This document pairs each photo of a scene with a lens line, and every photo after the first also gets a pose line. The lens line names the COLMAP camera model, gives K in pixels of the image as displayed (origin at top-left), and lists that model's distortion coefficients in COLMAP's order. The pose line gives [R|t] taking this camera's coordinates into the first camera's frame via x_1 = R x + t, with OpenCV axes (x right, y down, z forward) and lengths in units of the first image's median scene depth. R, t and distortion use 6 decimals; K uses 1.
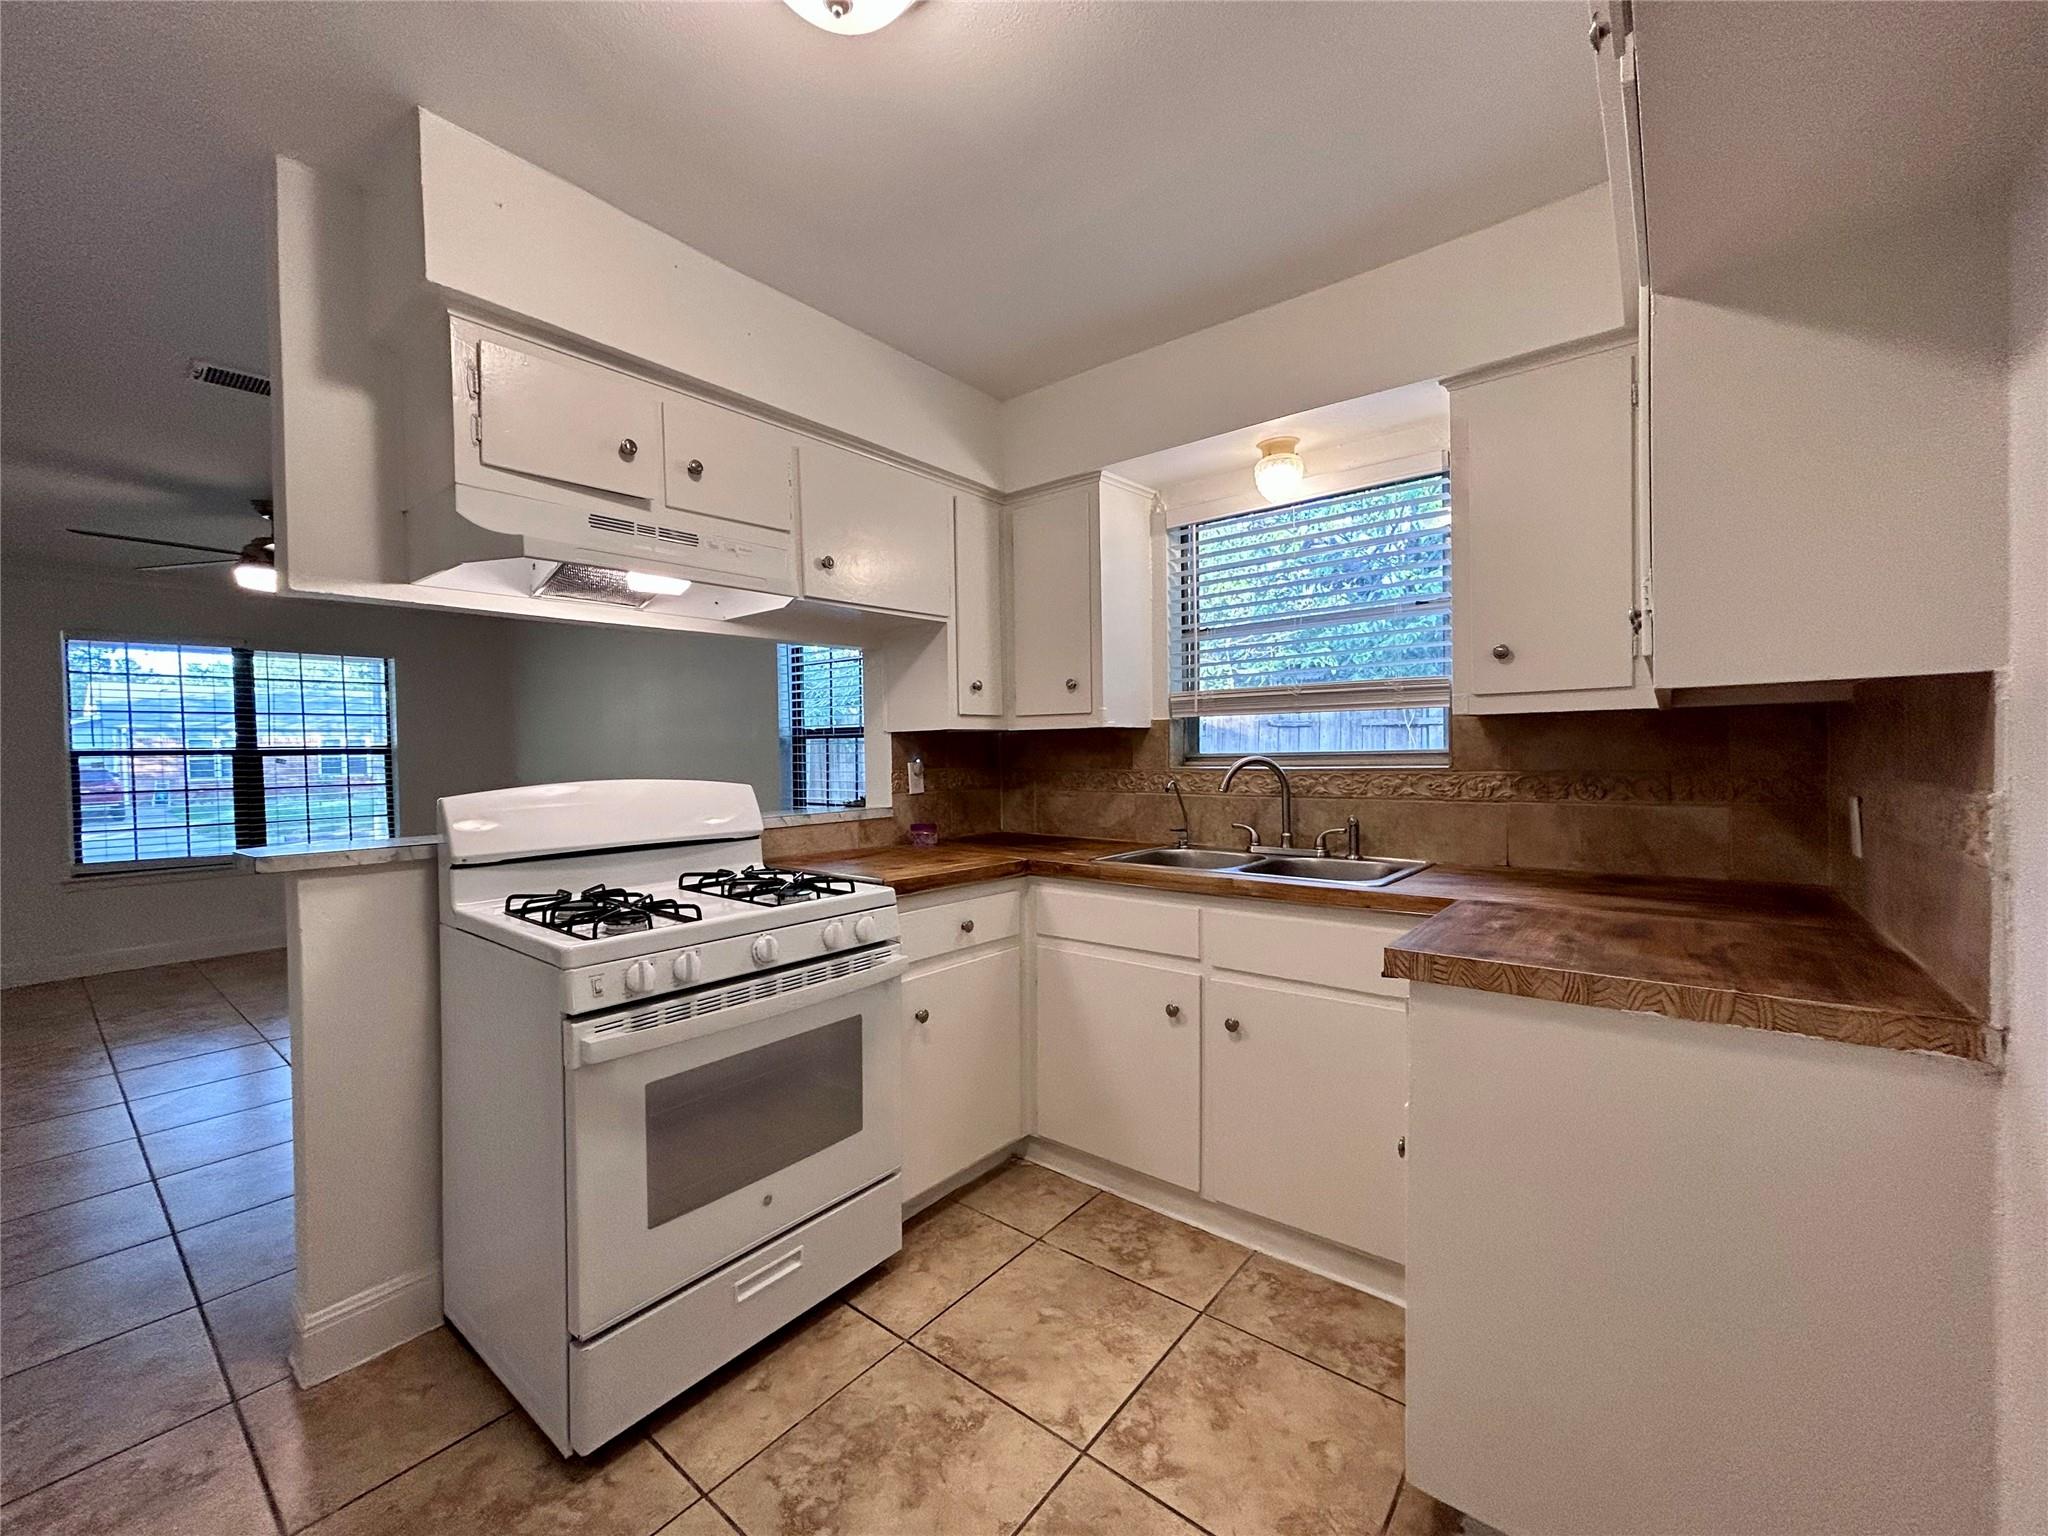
lens RADIAL K [[817.7, 0, 1023.9], [0, 817.7, 768.5], [0, 0, 1]] dist [-0.004313, -0.000757]
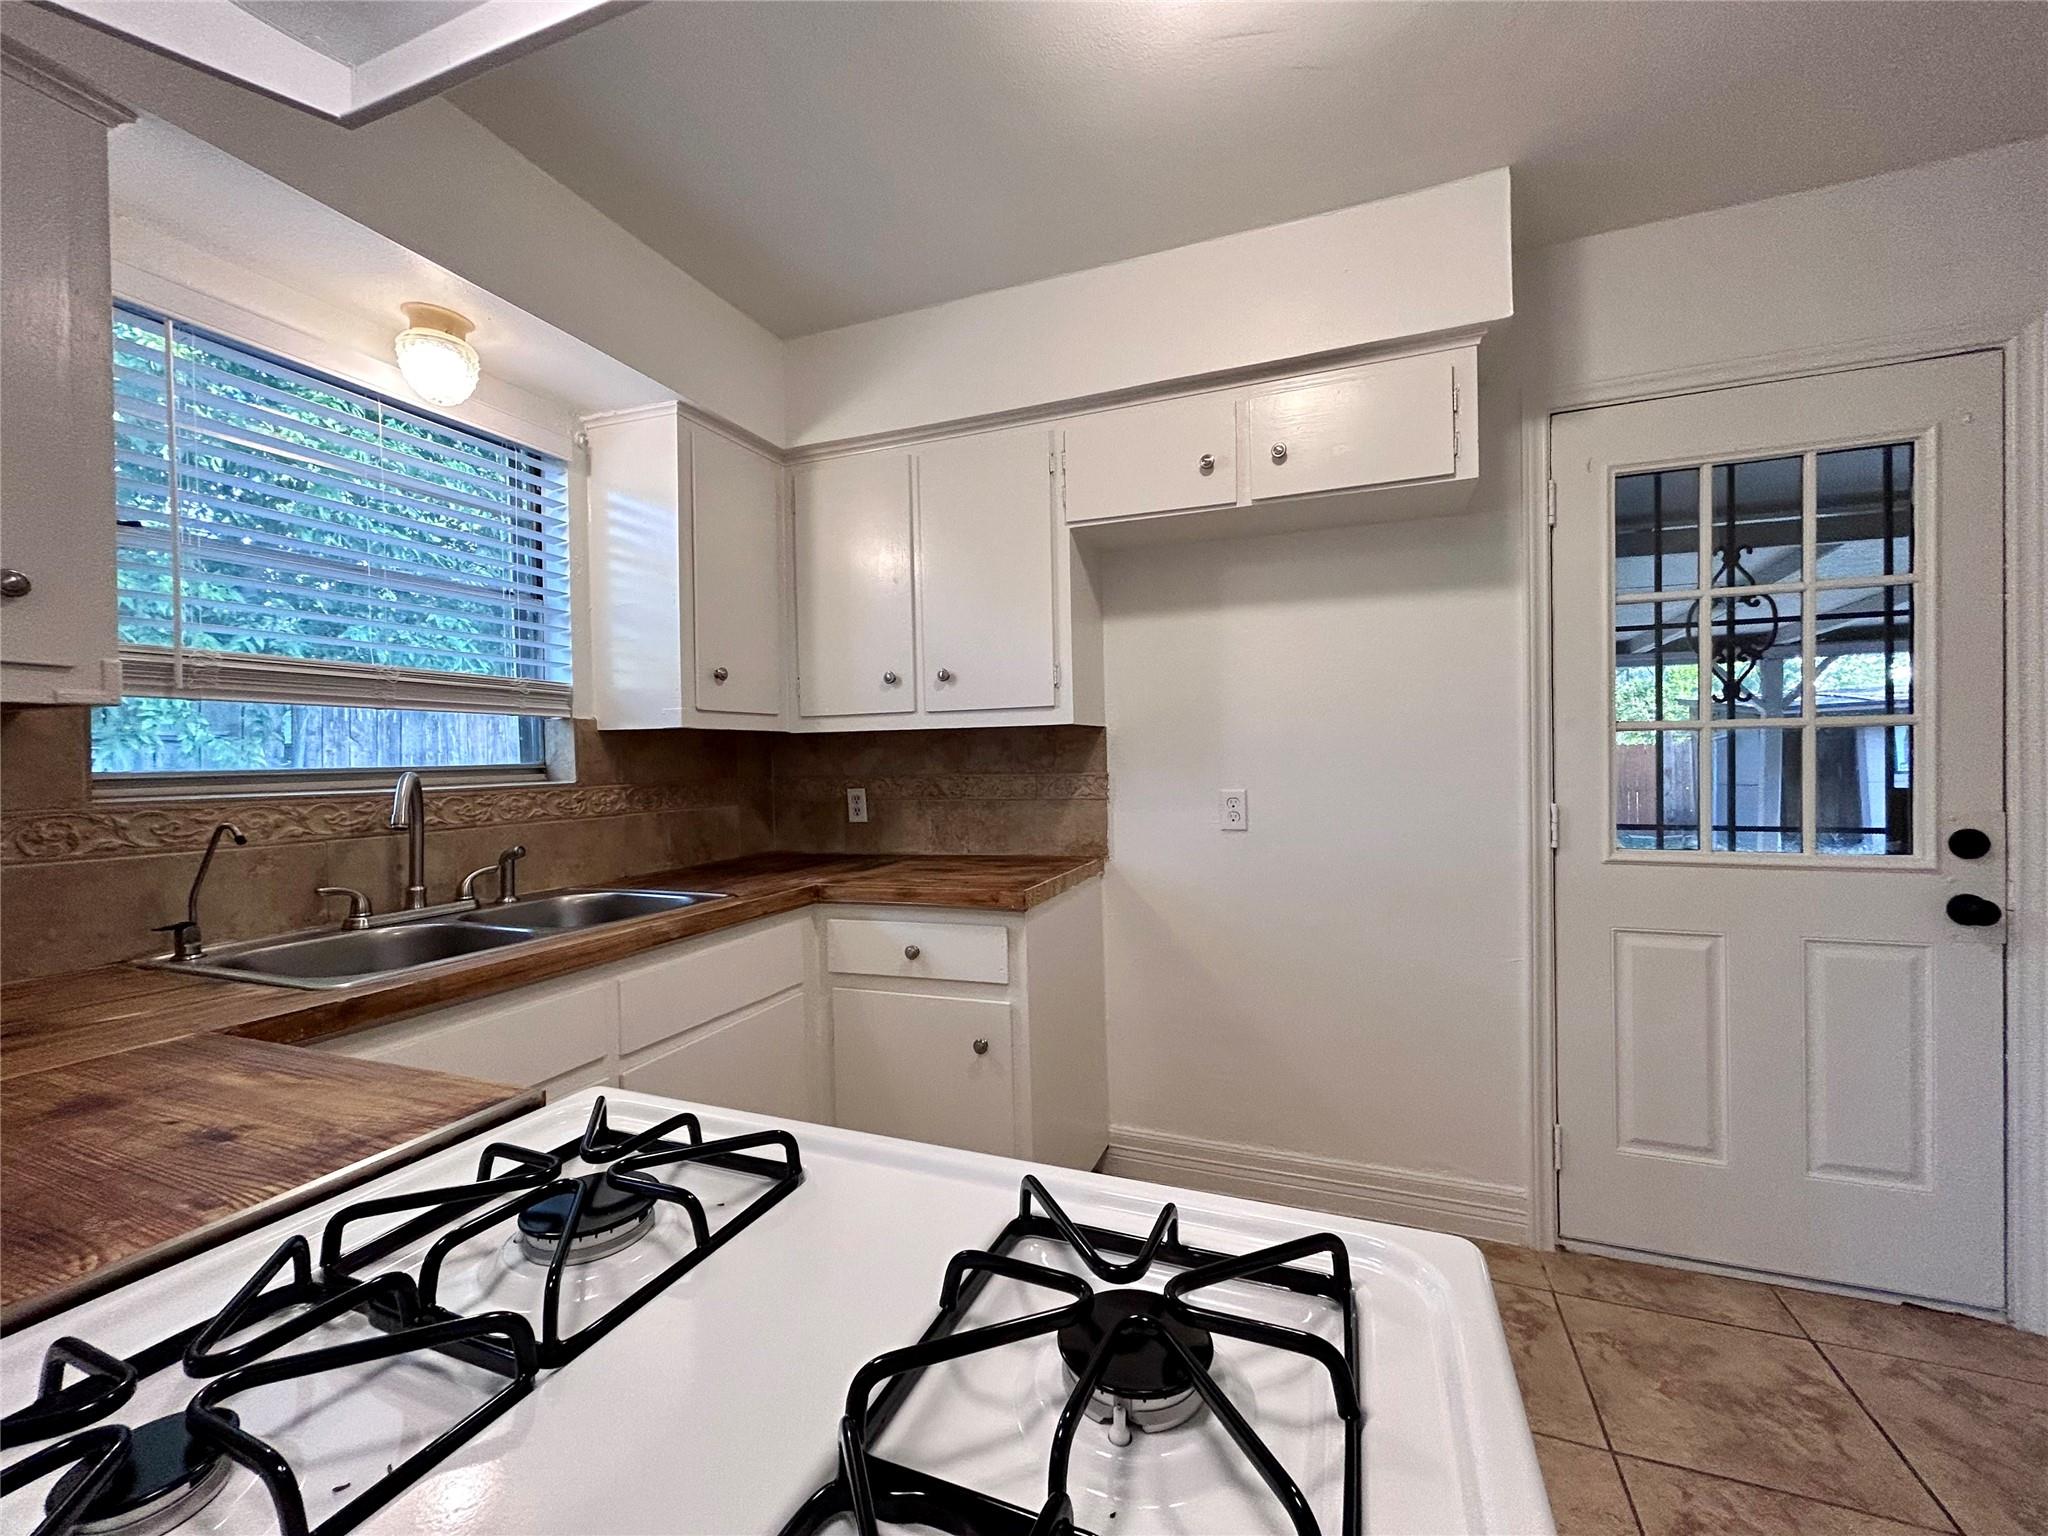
lens RADIAL K [[817.7, 0, 1023.9], [0, 817.7, 768.5], [0, 0, 1]] dist [-0.004313, -0.000757]
pose [[-0.297961, 0.008130, 0.954544, -0.597908], [0.043698, 0.999032, 0.005132, 0.000253], [-0.953577, 0.043241, -0.298027, 0.916059]]
